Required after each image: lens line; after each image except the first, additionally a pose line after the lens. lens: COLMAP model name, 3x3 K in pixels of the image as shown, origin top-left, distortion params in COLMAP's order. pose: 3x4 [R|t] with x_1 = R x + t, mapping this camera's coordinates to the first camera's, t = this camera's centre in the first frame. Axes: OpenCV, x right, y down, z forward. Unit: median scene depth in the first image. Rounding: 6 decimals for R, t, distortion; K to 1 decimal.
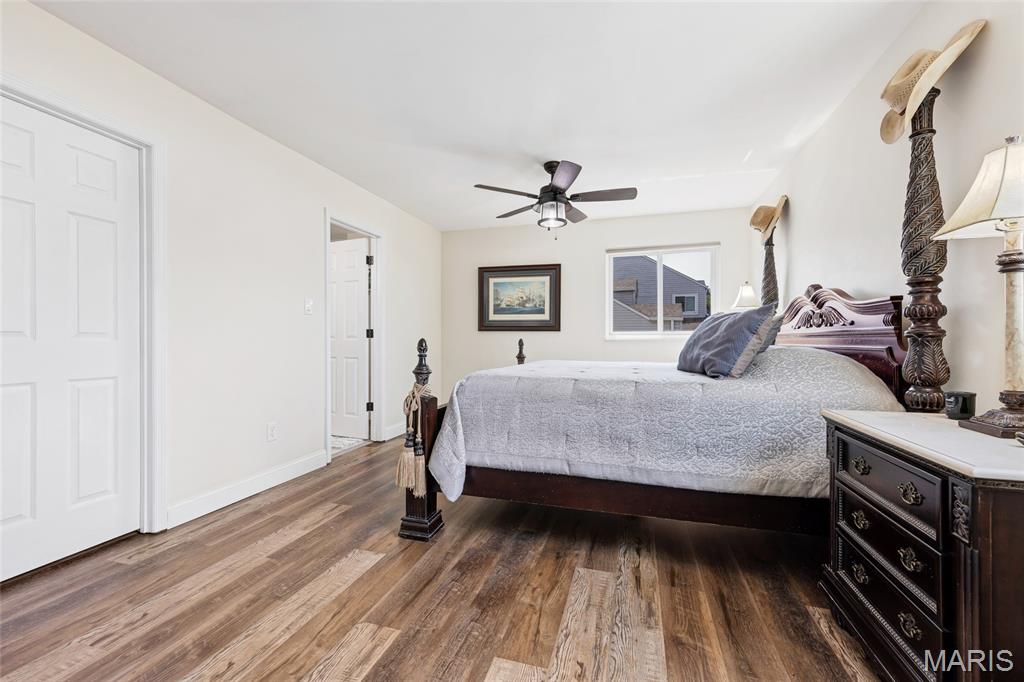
lens RADIAL K [[414.7, 0, 513.1], [0, 414.7, 341.3], [0, 0, 1]] dist [0.003580, 0.000468]
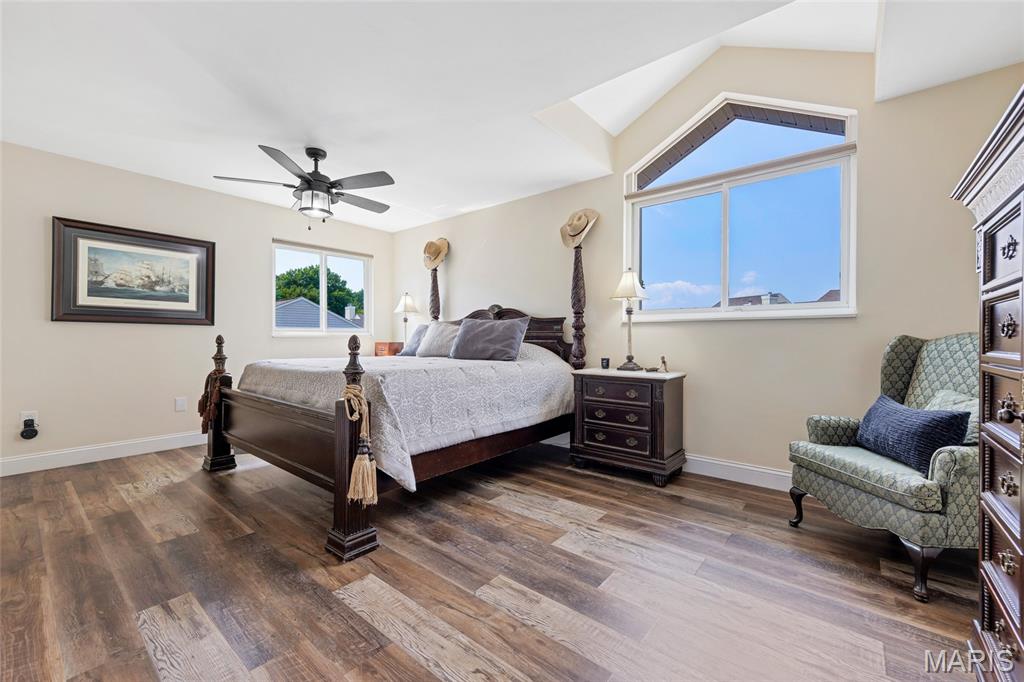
lens RADIAL K [[414.7, 0, 514.4], [0, 414.7, 342.8], [0, 0, 1]] dist [0.003580, 0.000468]
pose [[0.382616, -0.009373, 0.923860, -0.994825], [-0.000809, 0.999945, 0.010480, 0.000293], [-0.923907, -0.004757, 0.382587, 0.358743]]
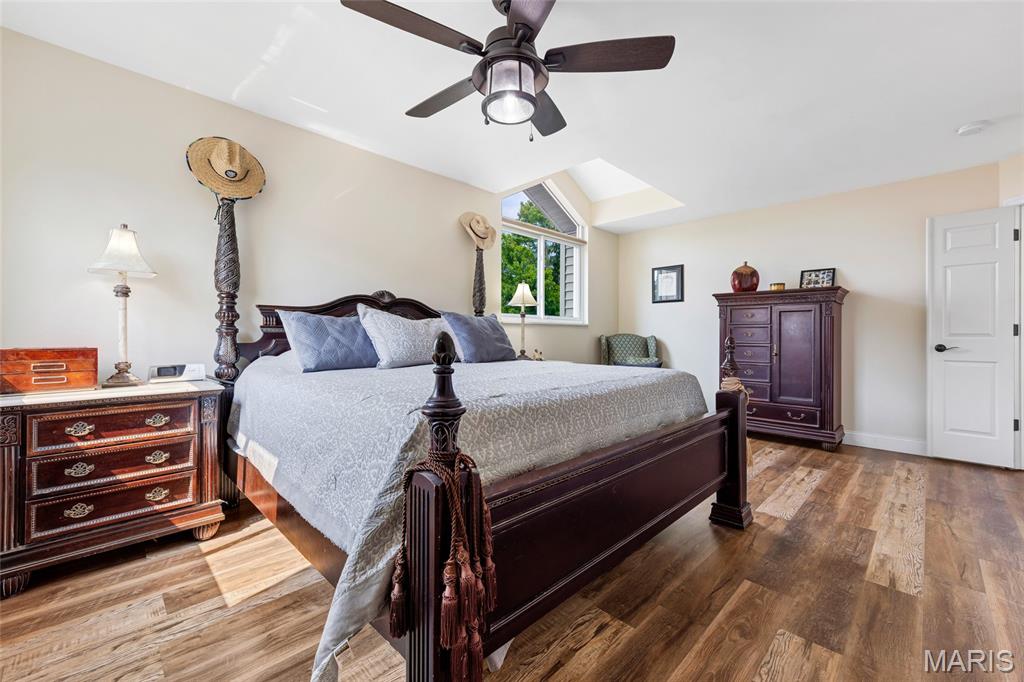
lens RADIAL K [[414.7, 0, 514.4], [0, 414.7, 333.1], [0, 0, 1]] dist [0.003580, 0.000468]
pose [[-0.881251, 0.001016, 0.472648, -0.255099], [-0.001761, 0.999984, -0.005433, -0.005635], [-0.472645, -0.005620, -0.881235, 2.366026]]
